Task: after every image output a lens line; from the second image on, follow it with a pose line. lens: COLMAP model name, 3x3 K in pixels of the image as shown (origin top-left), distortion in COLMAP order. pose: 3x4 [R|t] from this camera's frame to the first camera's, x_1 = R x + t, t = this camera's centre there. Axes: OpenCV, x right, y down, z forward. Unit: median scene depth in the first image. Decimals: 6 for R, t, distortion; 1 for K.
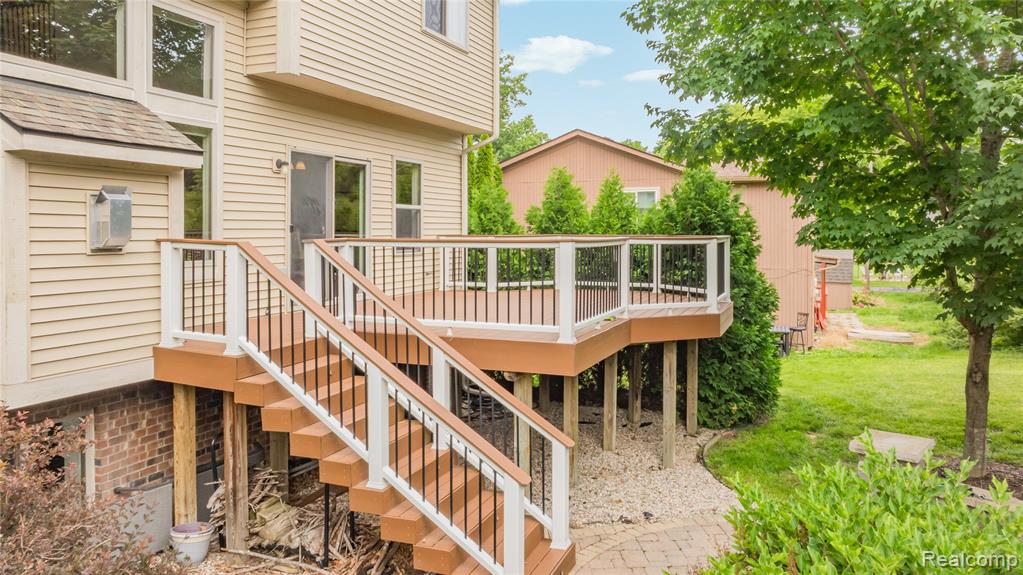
lens RADIAL K [[726.1, 0, 511.9], [0, 726.1, 287.2], [0, 0, 1]] dist [-0.020730, 0.014239]
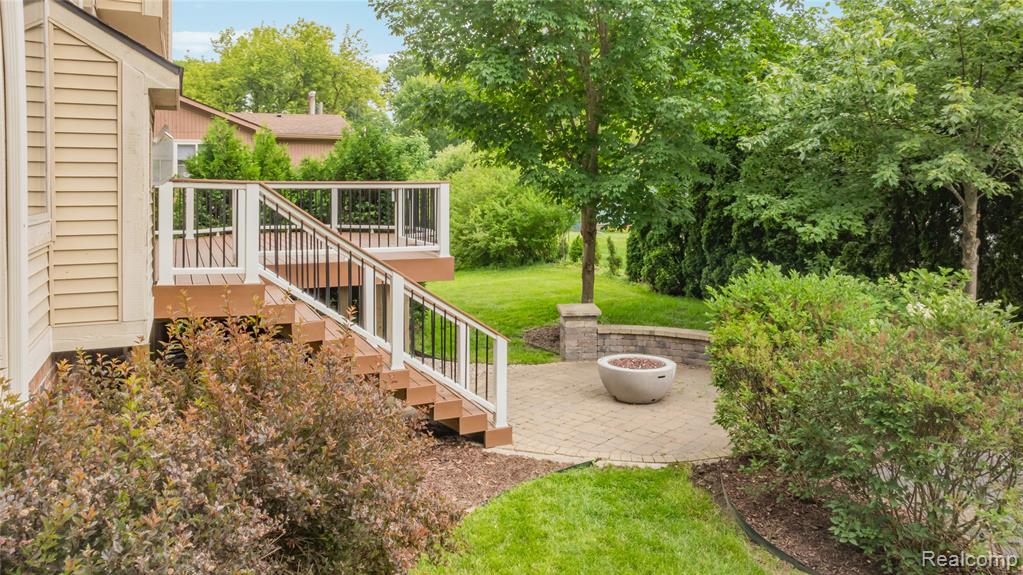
lens RADIAL K [[726.1, 0, 510.4], [0, 726.1, 287.7], [0, 0, 1]] dist [-0.020730, 0.014239]
pose [[0.711657, -0.100099, 0.695359, -0.444721], [0.055175, 0.994703, 0.086722, 0.011730], [-0.700357, -0.023350, 0.713411, -0.041227]]
